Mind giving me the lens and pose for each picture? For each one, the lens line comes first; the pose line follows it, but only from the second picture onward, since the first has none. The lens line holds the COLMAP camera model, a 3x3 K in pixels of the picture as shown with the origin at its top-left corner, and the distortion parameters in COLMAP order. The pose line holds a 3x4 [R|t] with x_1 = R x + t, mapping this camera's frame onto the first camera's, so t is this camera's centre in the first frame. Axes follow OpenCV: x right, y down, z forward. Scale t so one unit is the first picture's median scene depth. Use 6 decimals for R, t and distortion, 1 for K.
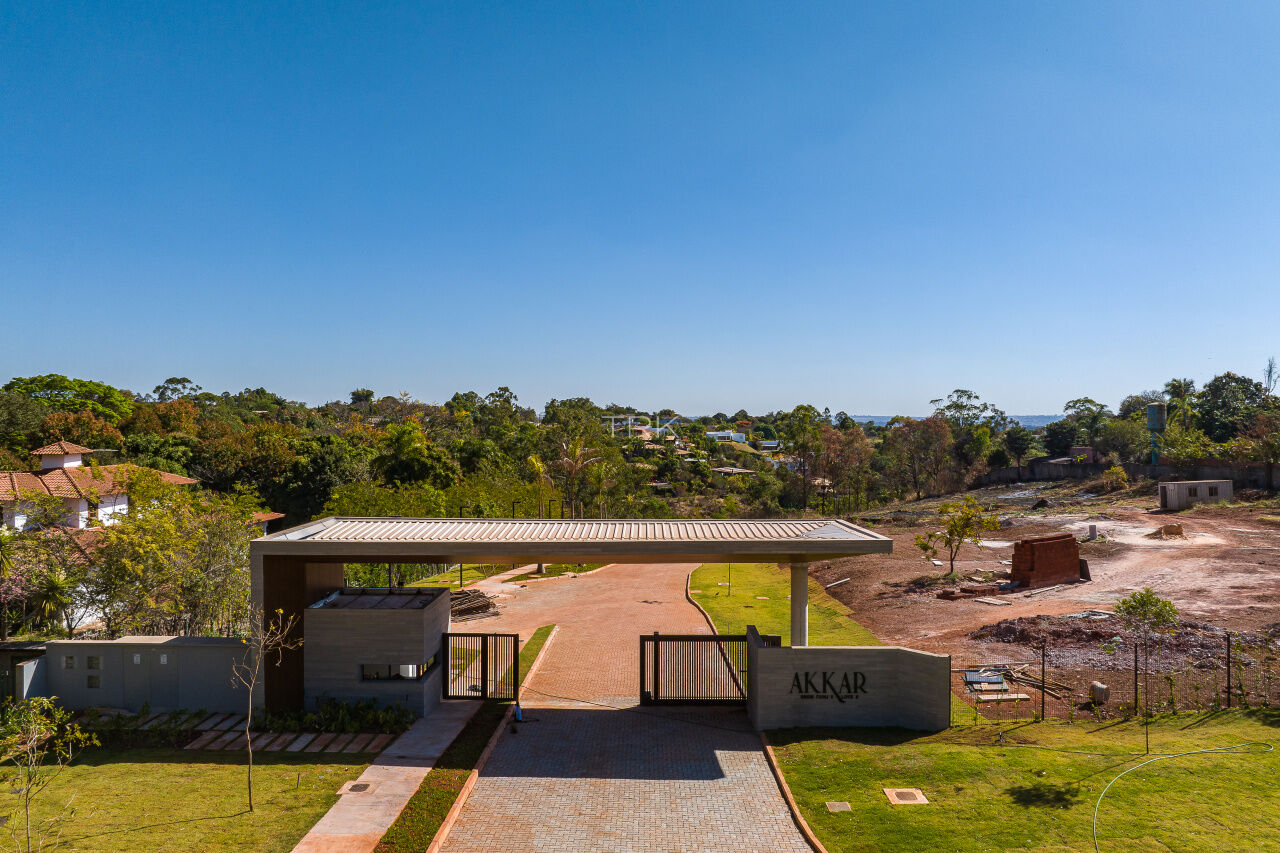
lens RADIAL K [[892.4, 0, 643.7], [0, 892.4, 428.2], [0, 0, 1]] dist [-0.032515, -0.010372]
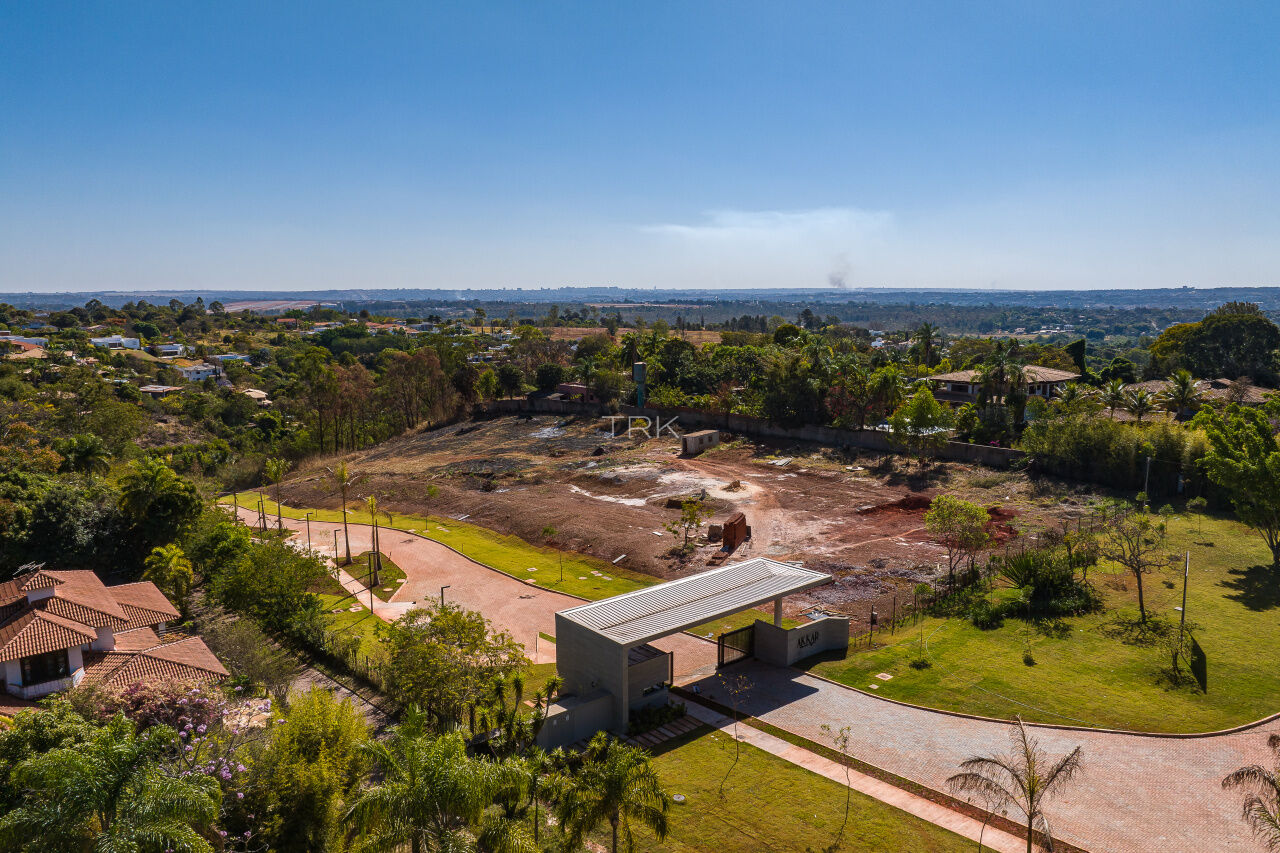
lens RADIAL K [[892.4, 0, 637.8], [0, 892.4, 424.8], [0, 0, 1]] dist [-0.032515, -0.010372]
pose [[0.766761, -0.094189, 0.634985, -0.203021], [0.006472, 0.990261, 0.139074, -0.077724], [-0.641900, -0.102527, 0.759903, -0.055960]]
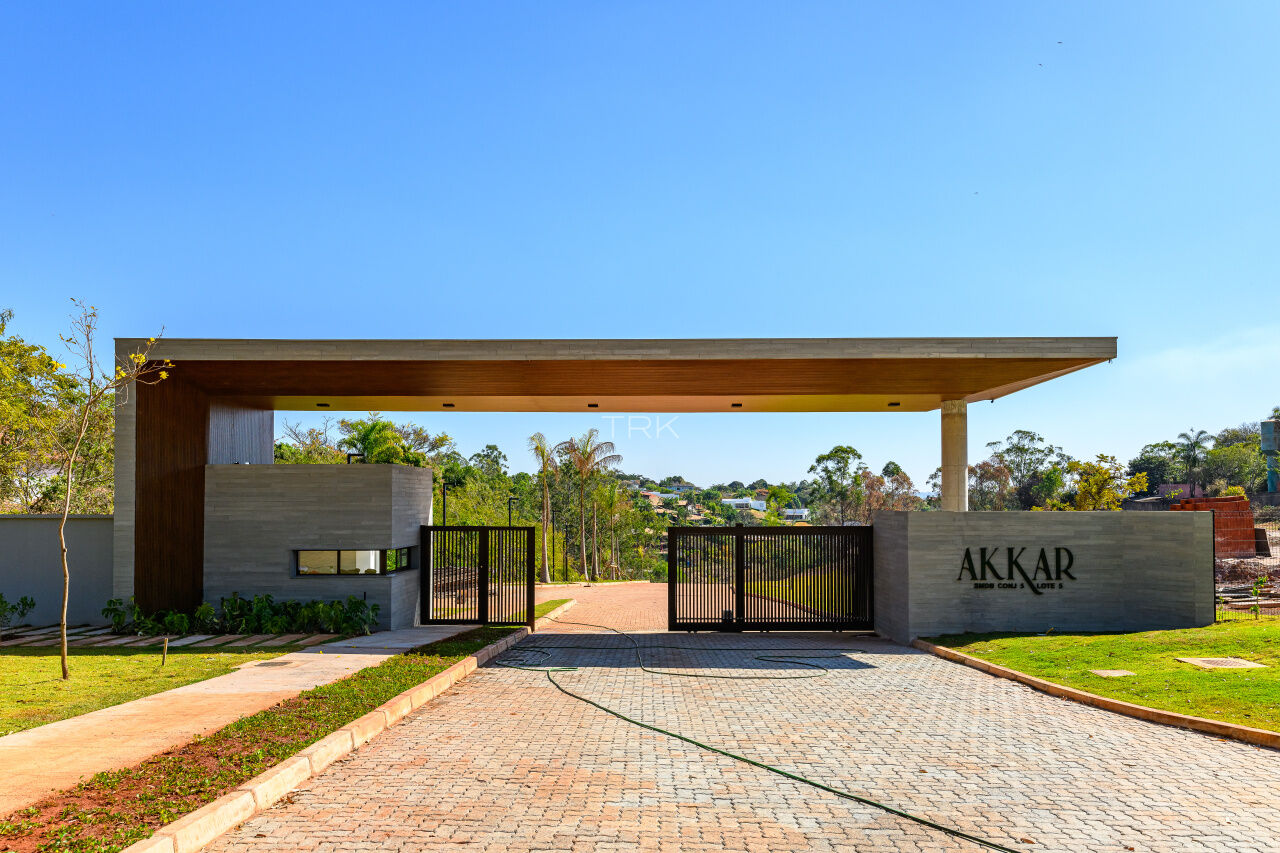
lens RADIAL K [[1001.5, 0, 668.7], [0, 1001.5, 485.1], [0, 0, 1]] dist [0.000966, 0.005562]
pose [[0.999779, -0.002684, 0.020835, -0.008025], [0.003140, 0.999756, -0.021856, 0.031583], [-0.020771, 0.021916, 0.999544, 0.035087]]
